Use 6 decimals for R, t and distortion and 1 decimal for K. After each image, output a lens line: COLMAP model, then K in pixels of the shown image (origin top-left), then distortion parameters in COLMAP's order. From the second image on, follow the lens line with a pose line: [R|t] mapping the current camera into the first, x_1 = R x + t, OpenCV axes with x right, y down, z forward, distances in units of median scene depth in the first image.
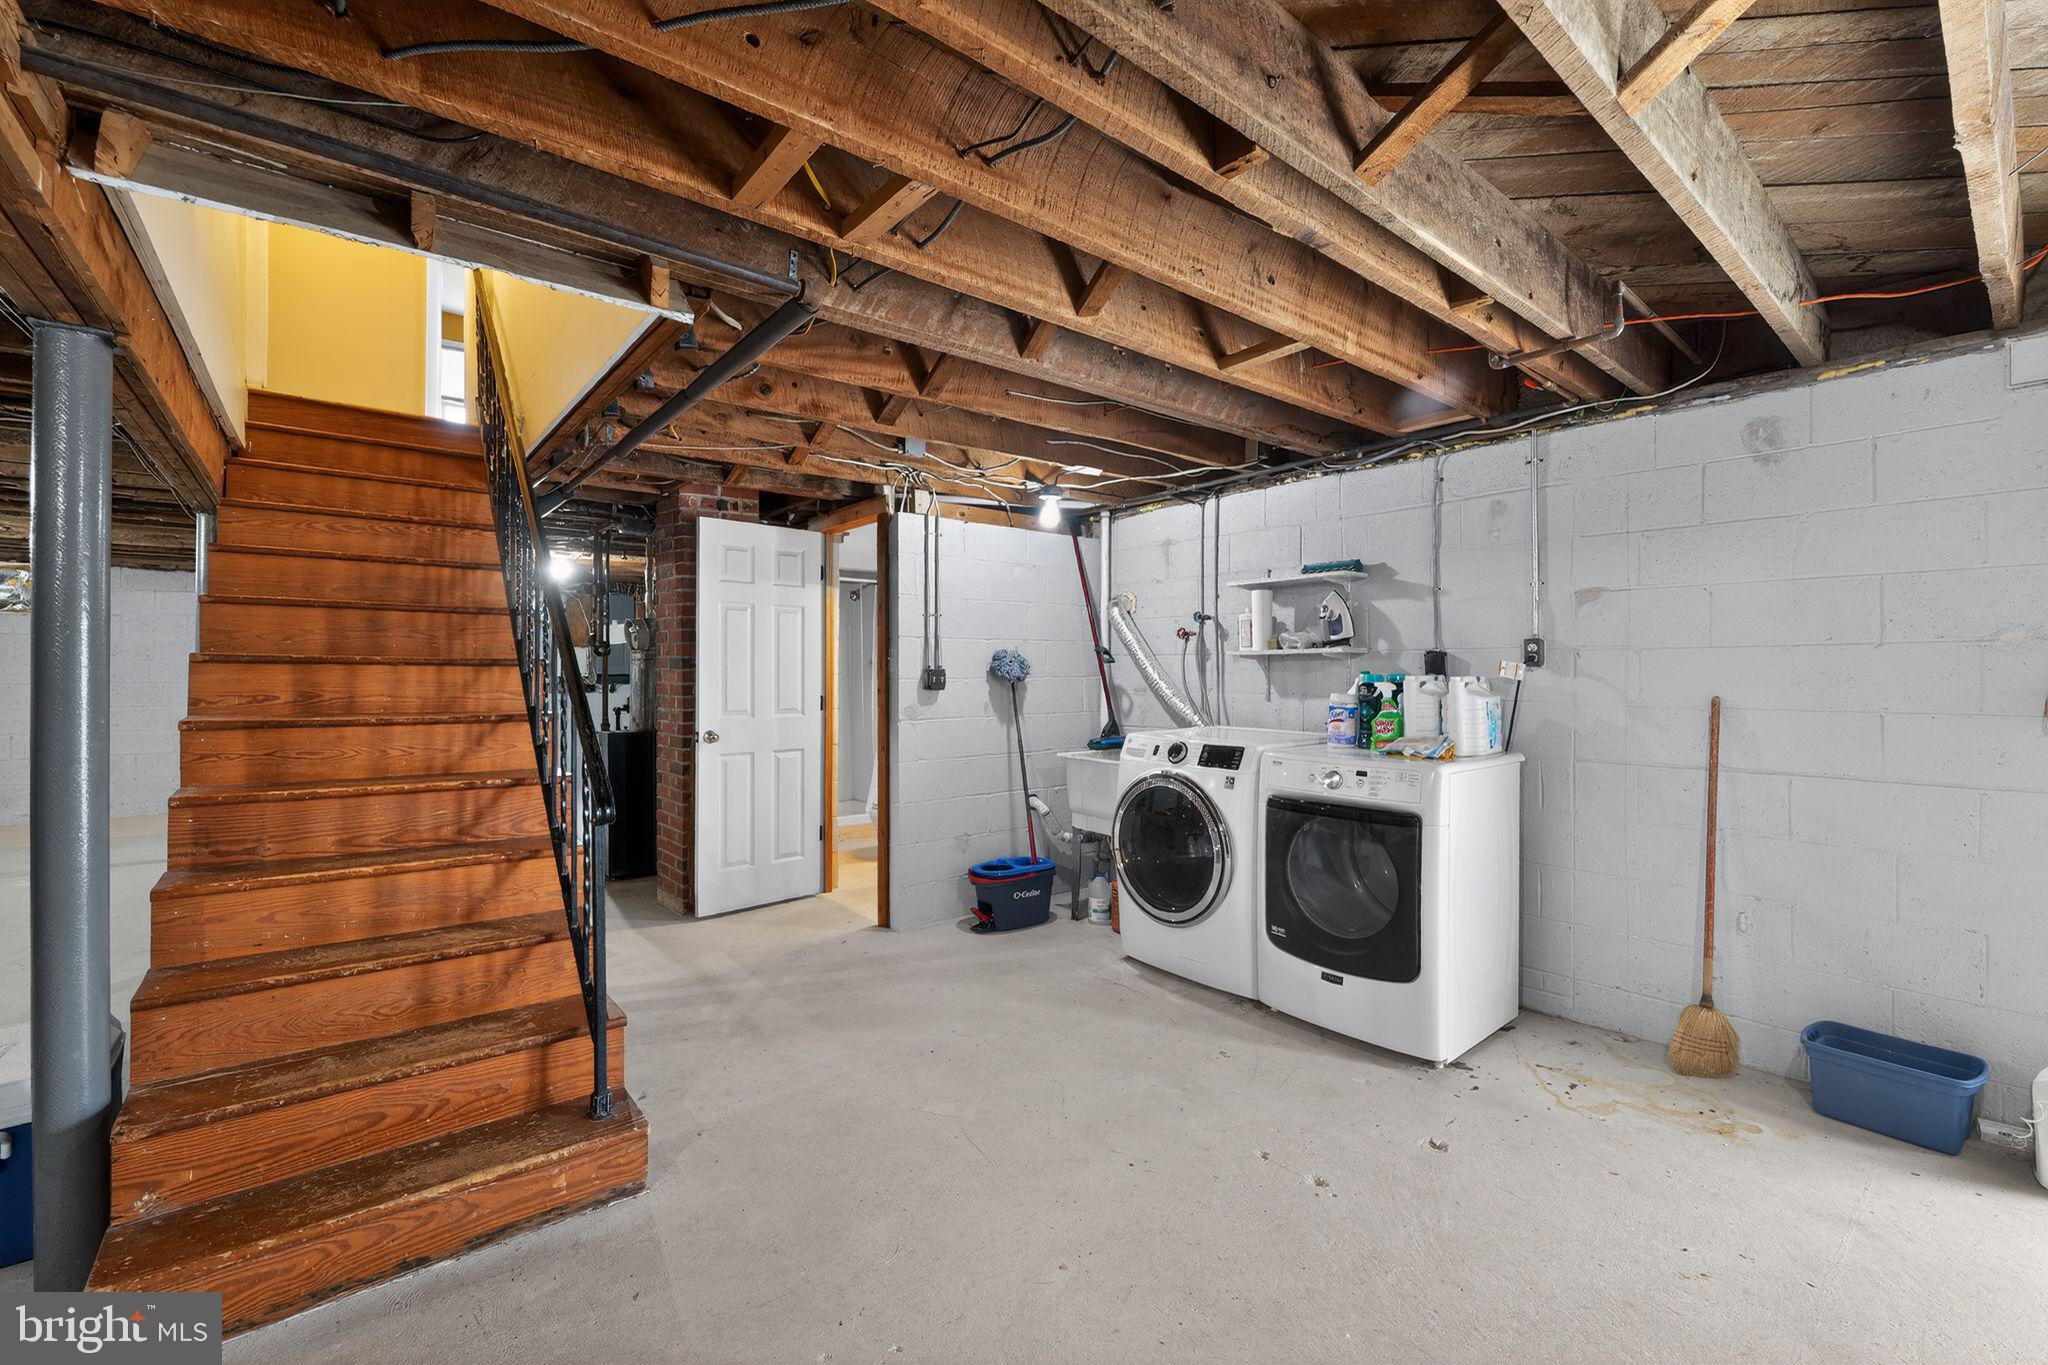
lens RADIAL K [[859.6, 0, 1036.6], [0, 859.6, 675.5], [0, 0, 1]] dist [-0.002200, -0.000192]
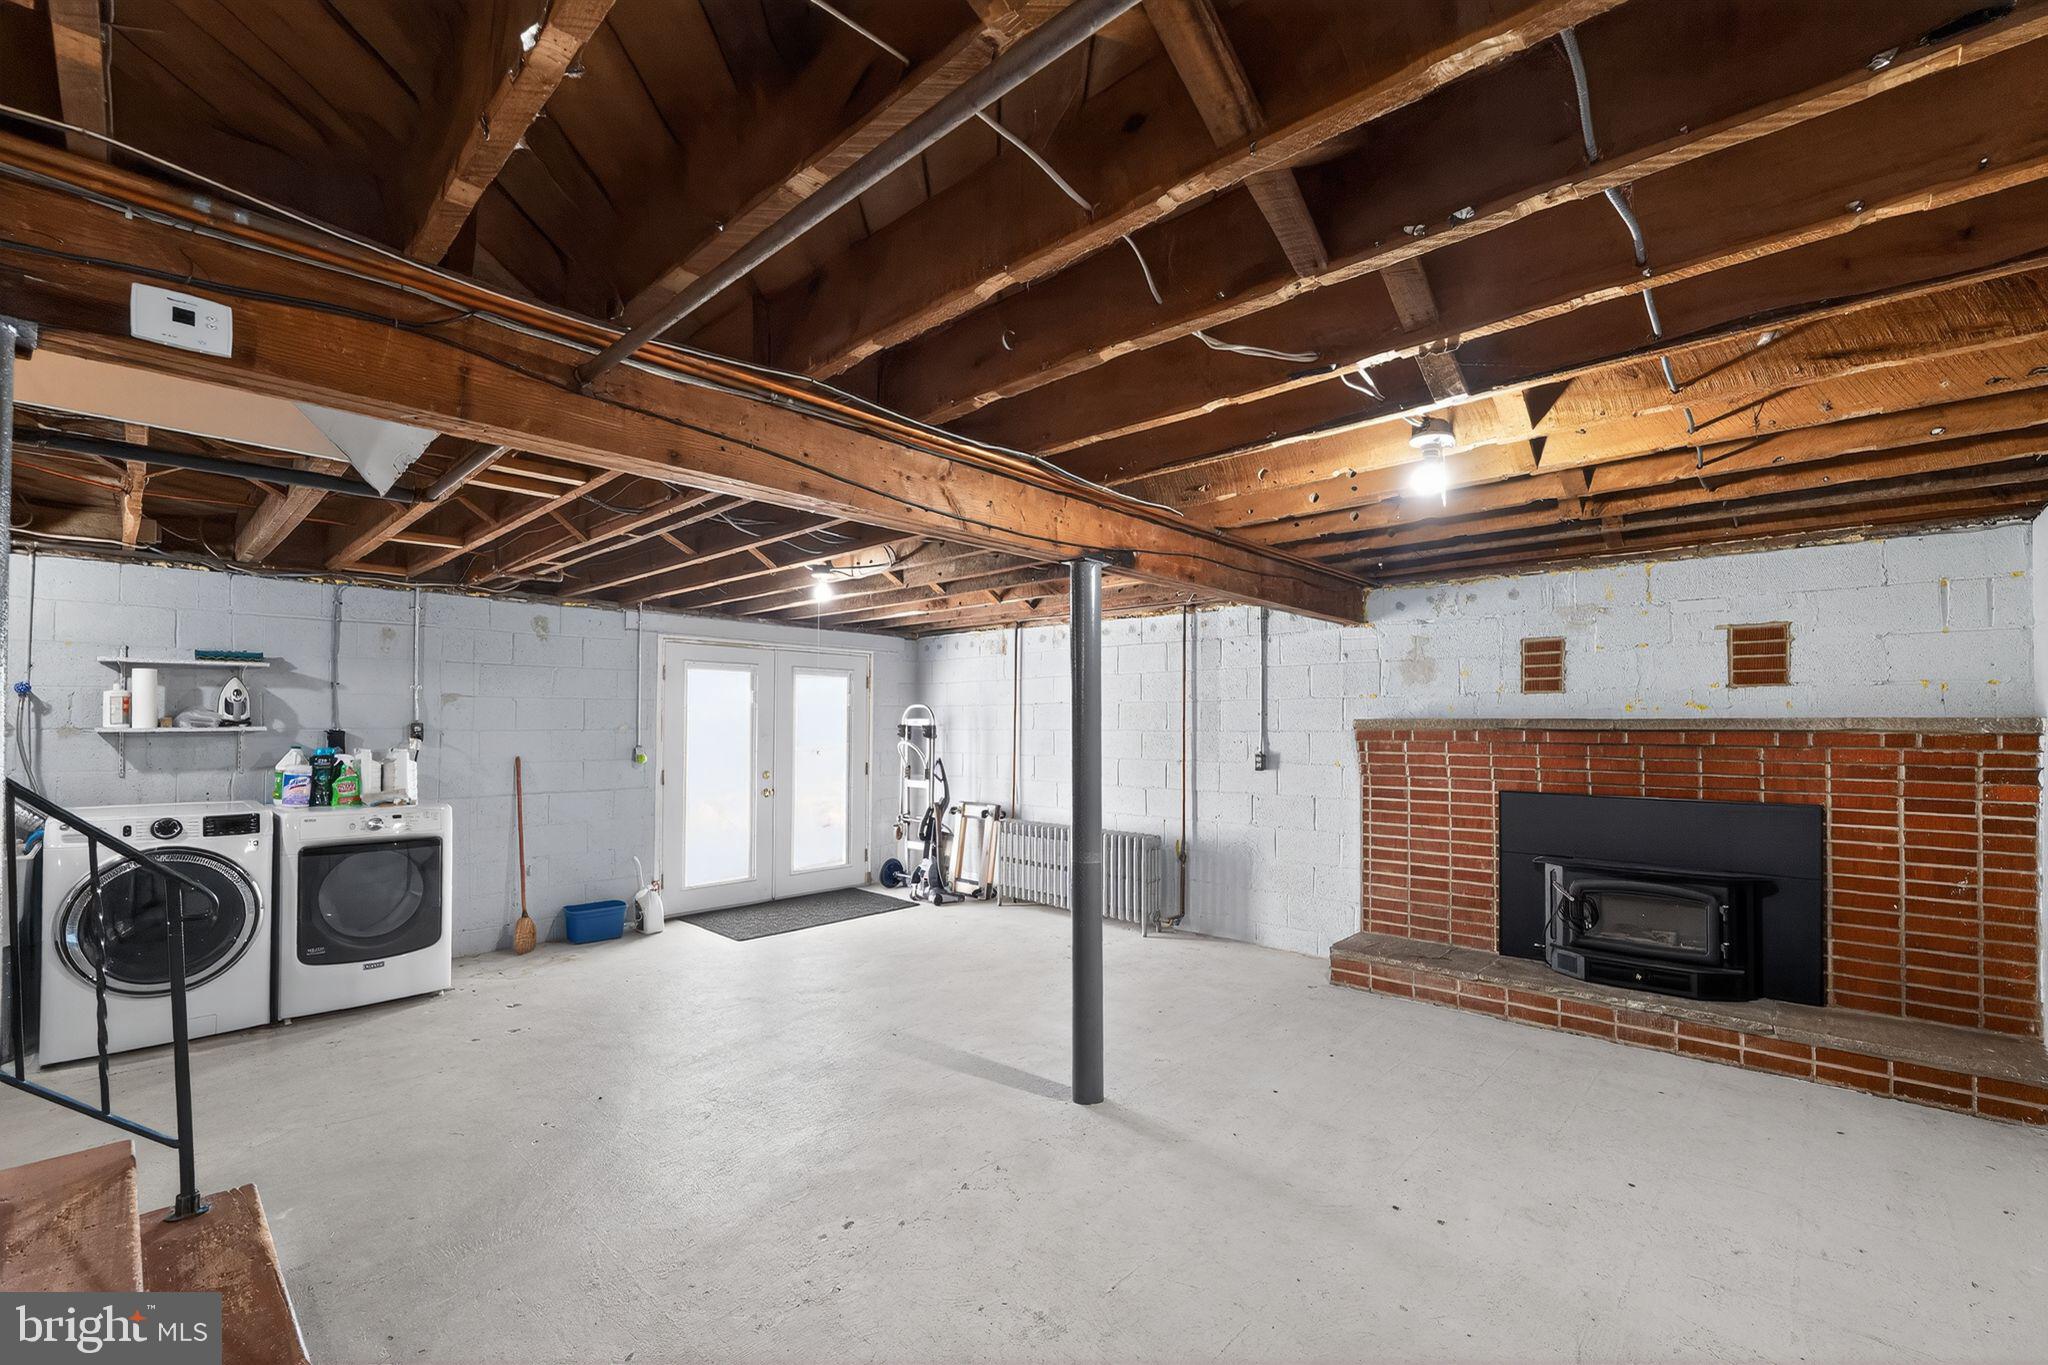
lens RADIAL K [[848.9, 0, 1014.7], [0, 848.9, 717.3], [0, 0, 1]] dist [-0.003165, -0.000289]
pose [[-0.122839, 0.010655, 0.992369, -1.063641], [0.006813, 0.999928, -0.009893, -0.030164], [-0.992403, 0.005546, -0.122903, 0.118106]]
